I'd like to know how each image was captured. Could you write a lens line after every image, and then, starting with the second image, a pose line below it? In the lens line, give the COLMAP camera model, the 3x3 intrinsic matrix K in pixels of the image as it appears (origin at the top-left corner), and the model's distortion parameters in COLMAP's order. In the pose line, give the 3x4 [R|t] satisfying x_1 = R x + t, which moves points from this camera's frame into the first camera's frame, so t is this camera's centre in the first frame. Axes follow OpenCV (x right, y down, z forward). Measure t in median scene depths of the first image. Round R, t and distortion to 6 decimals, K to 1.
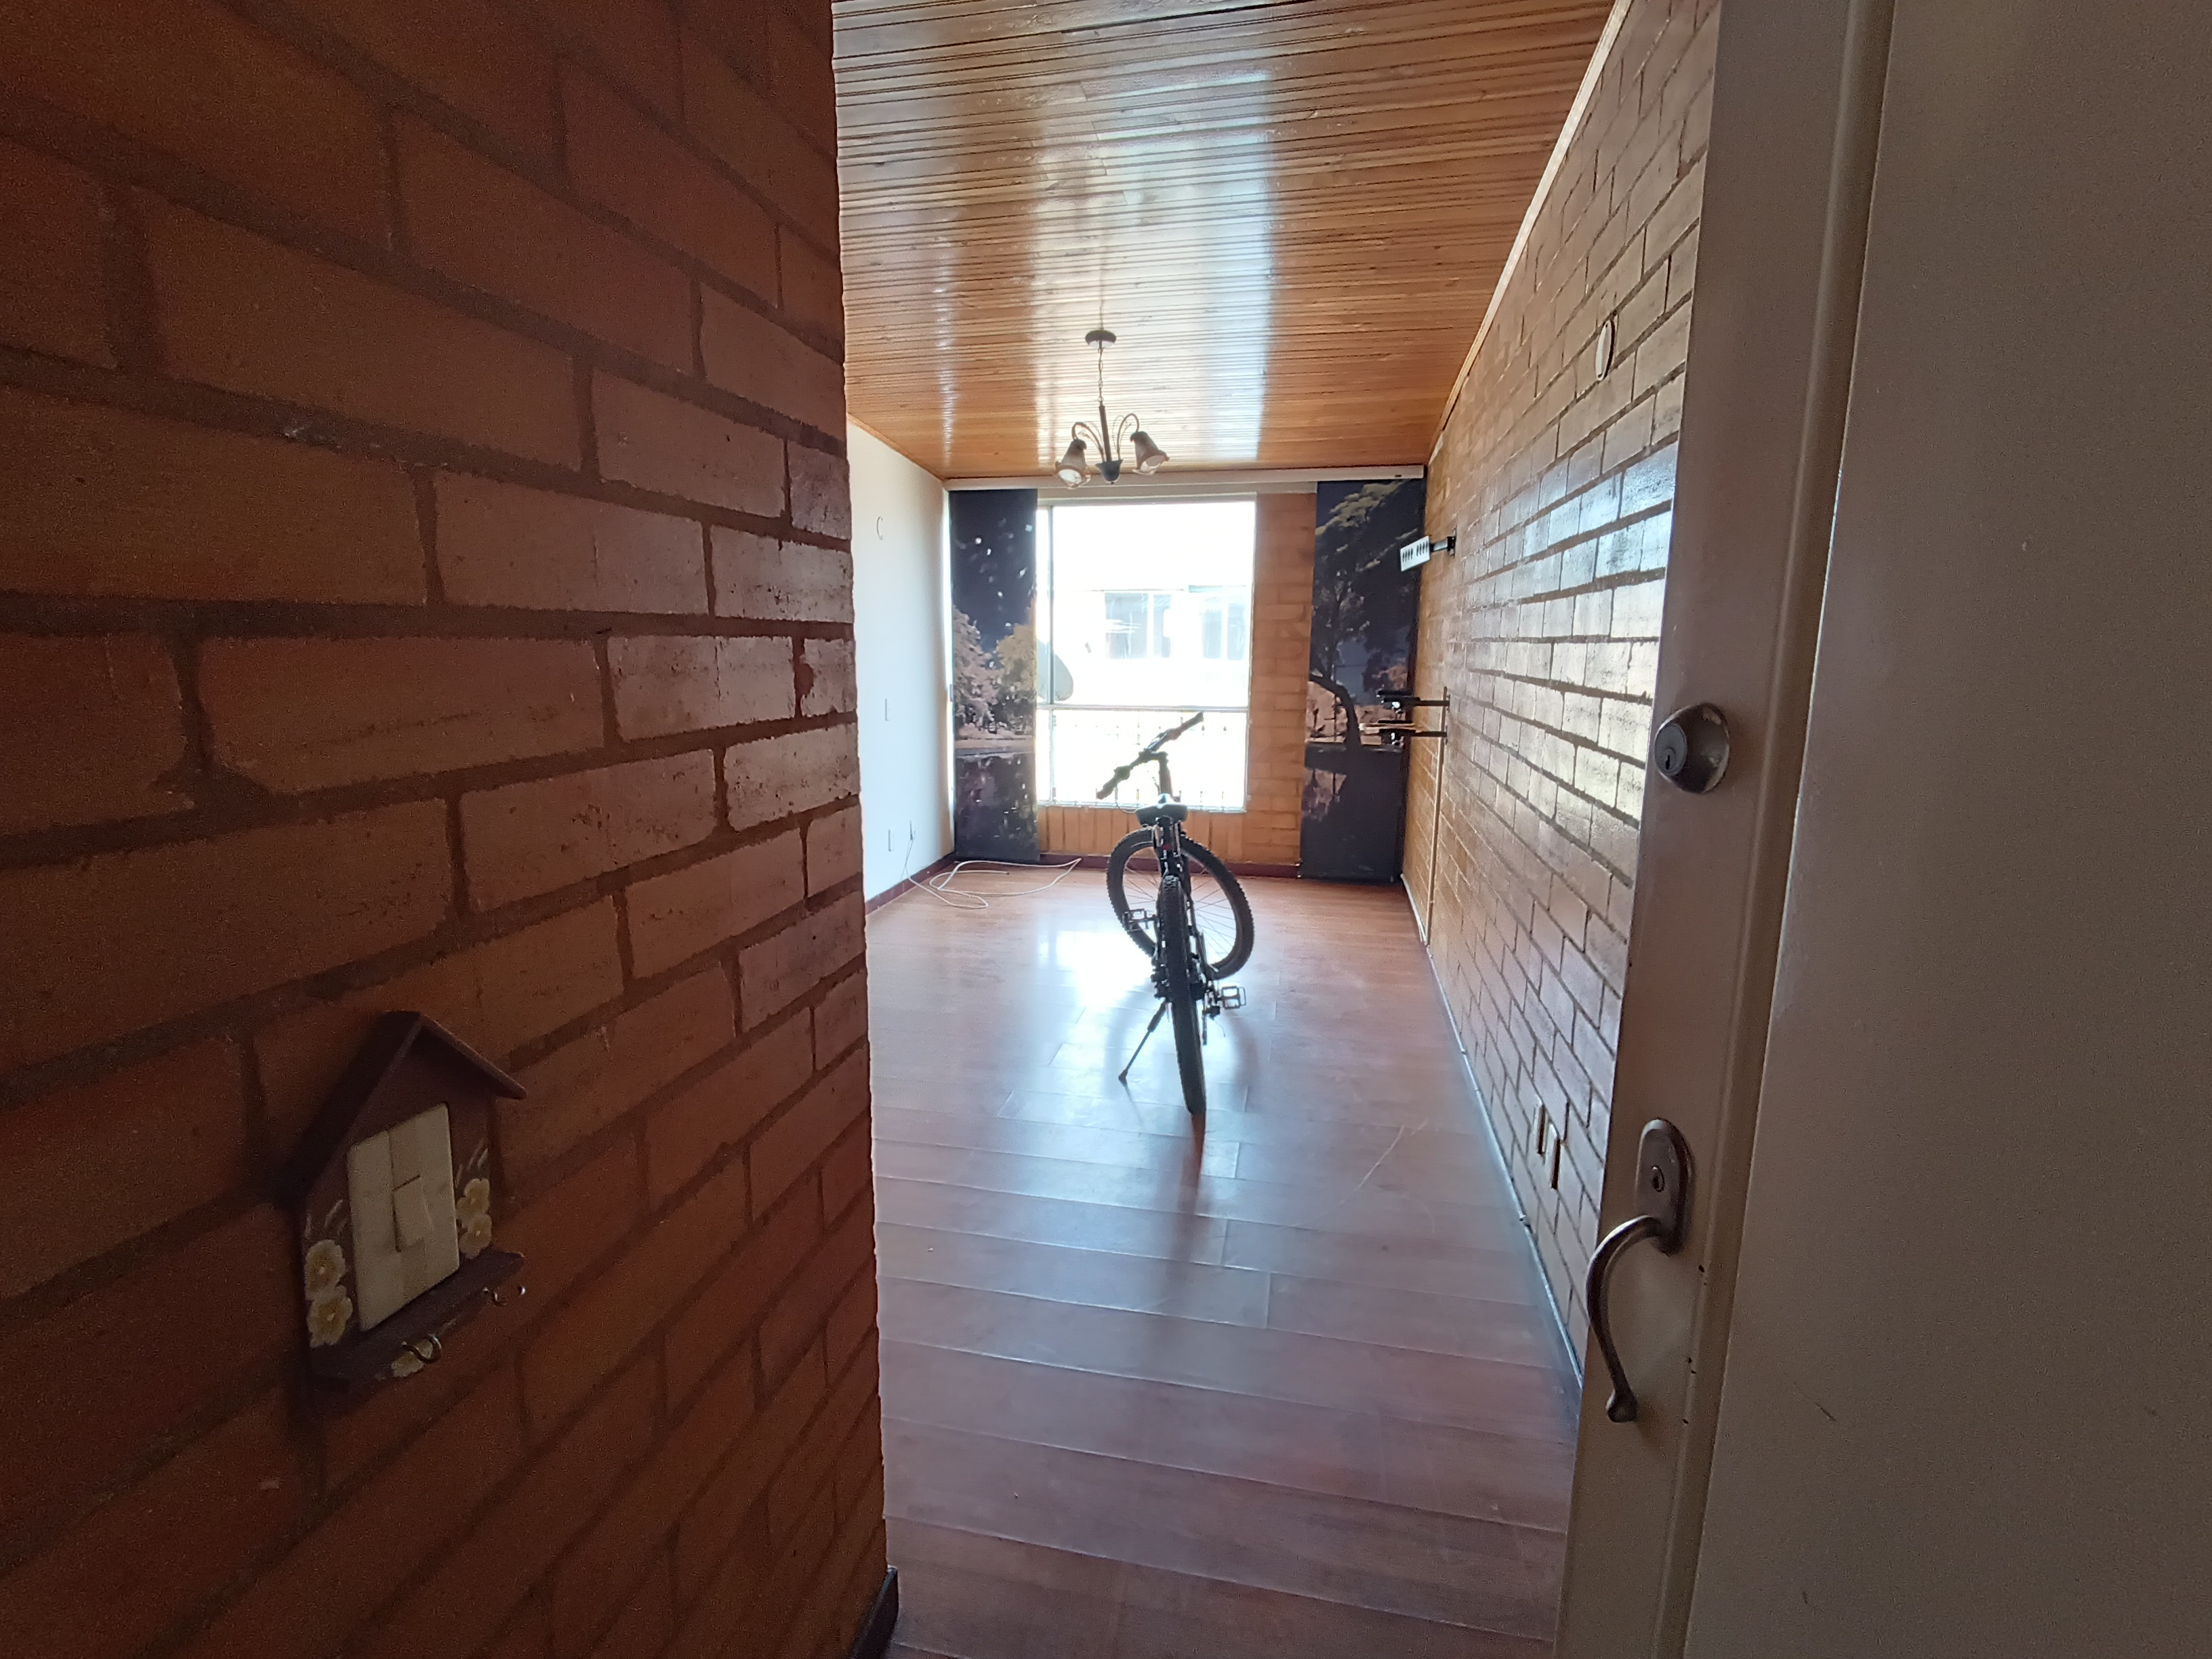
lens RADIAL K [[1010.8, 0, 1086.5], [0, 1010.8, 815.6], [0, 0, 1]] dist [0.000155, 0.000528]
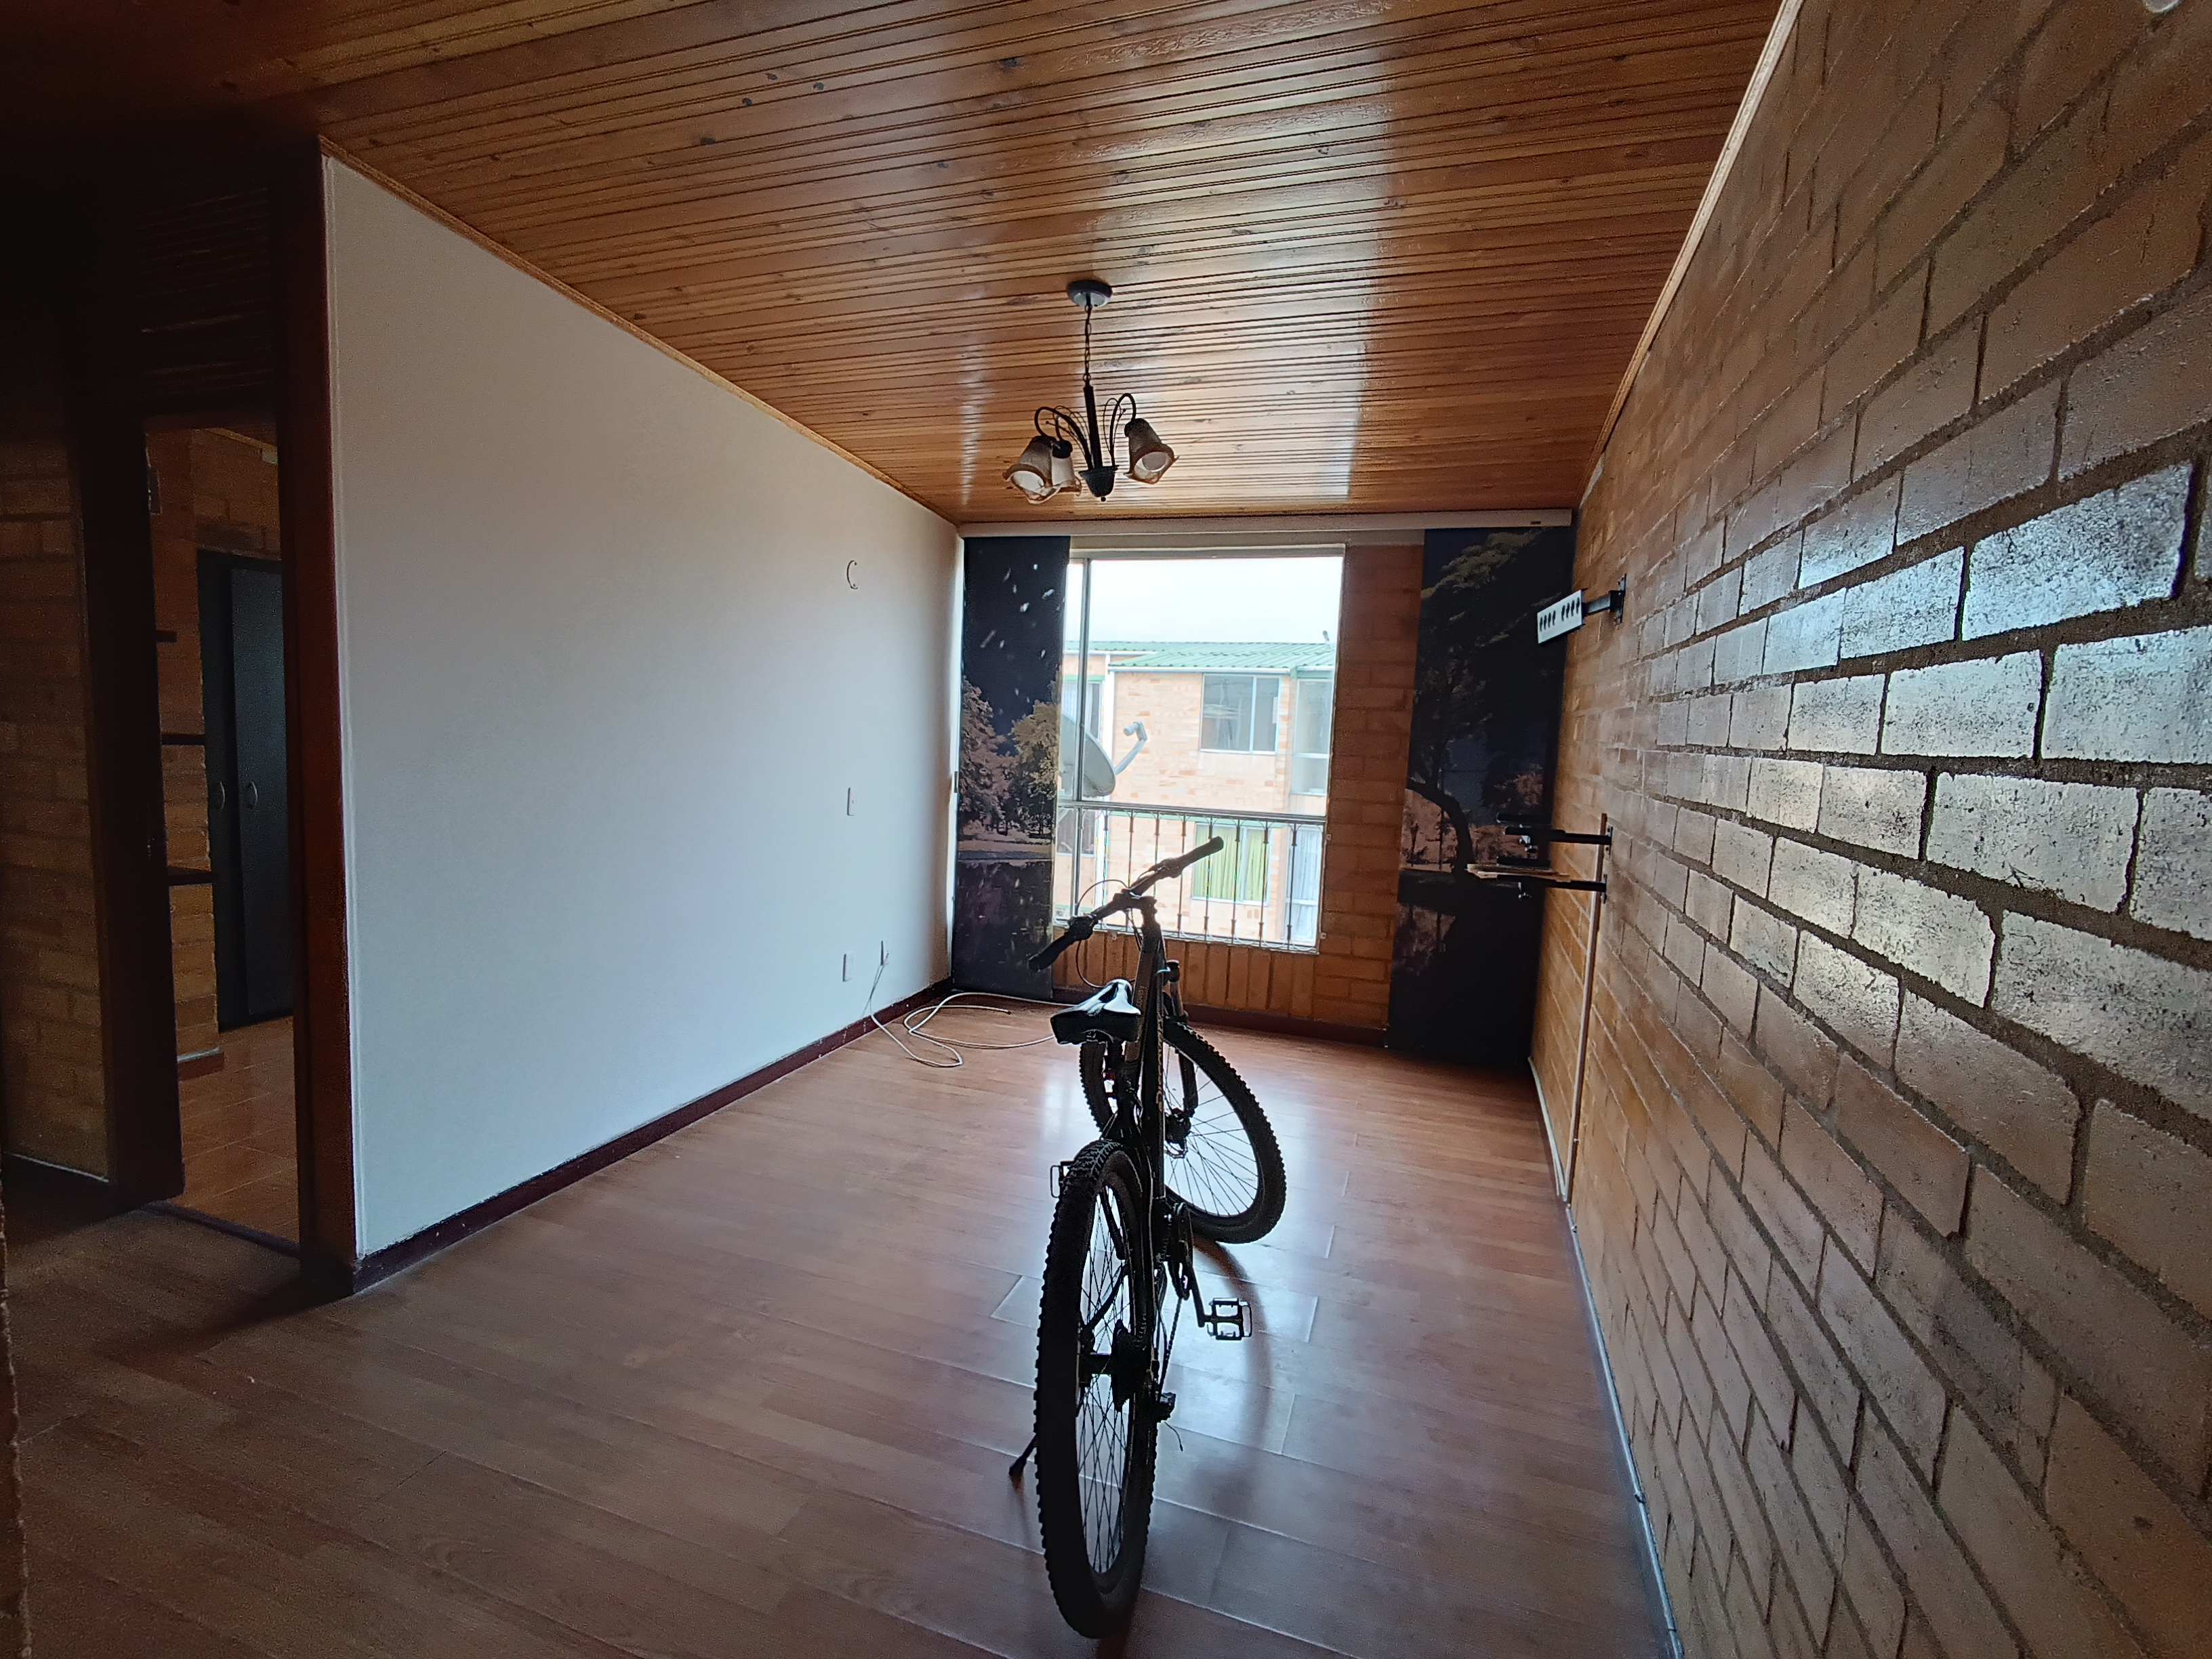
lens RADIAL K [[1010.8, 0, 1086.5], [0, 1010.8, 815.6], [0, 0, 1]] dist [0.000155, 0.000528]
pose [[0.992224, 0.047824, -0.114910, 0.071700], [-0.056885, 0.995414, -0.076911, -0.042109], [0.110704, 0.082849, 0.990394, 0.231473]]
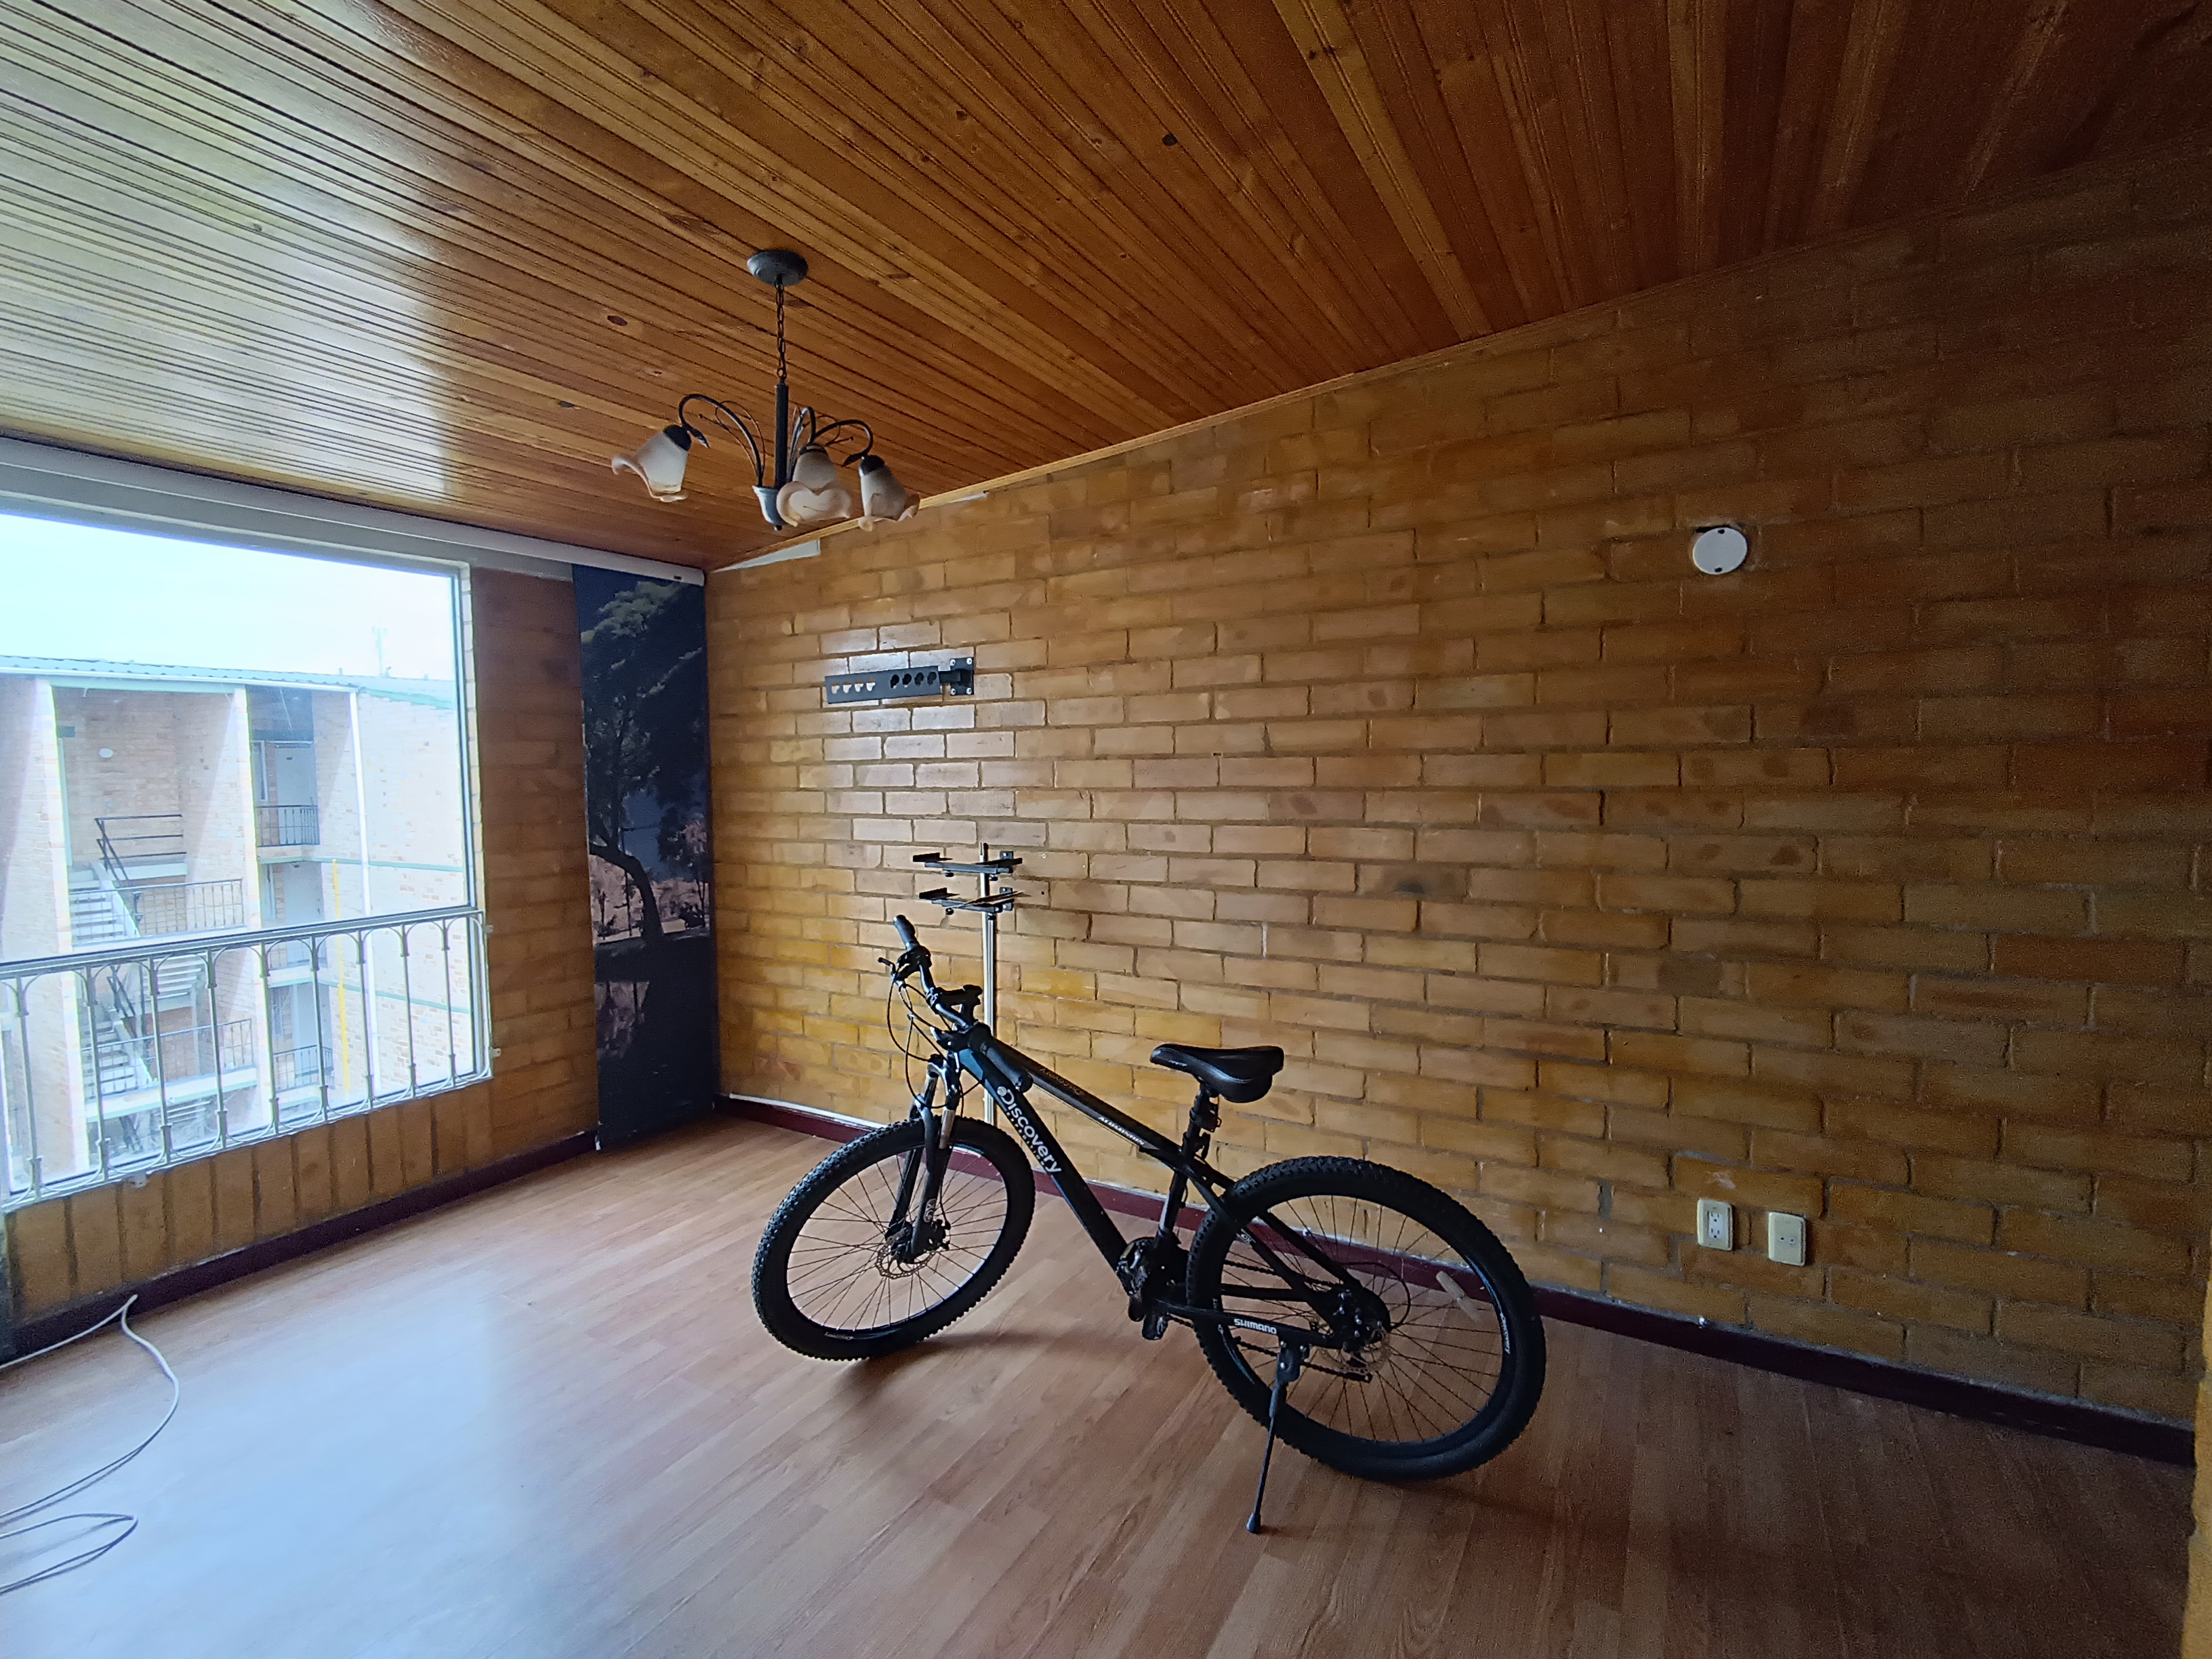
lens RADIAL K [[1008.0, 0, 1073.4], [0, 1008.0, 821.4], [0, 0, 1]] dist [-0.000947, 0.000770]
pose [[0.320138, -0.061765, 0.945355, -0.312739], [0.179001, 0.983842, 0.003662, -0.101572], [-0.930306, 0.168048, 0.326021, 0.488754]]
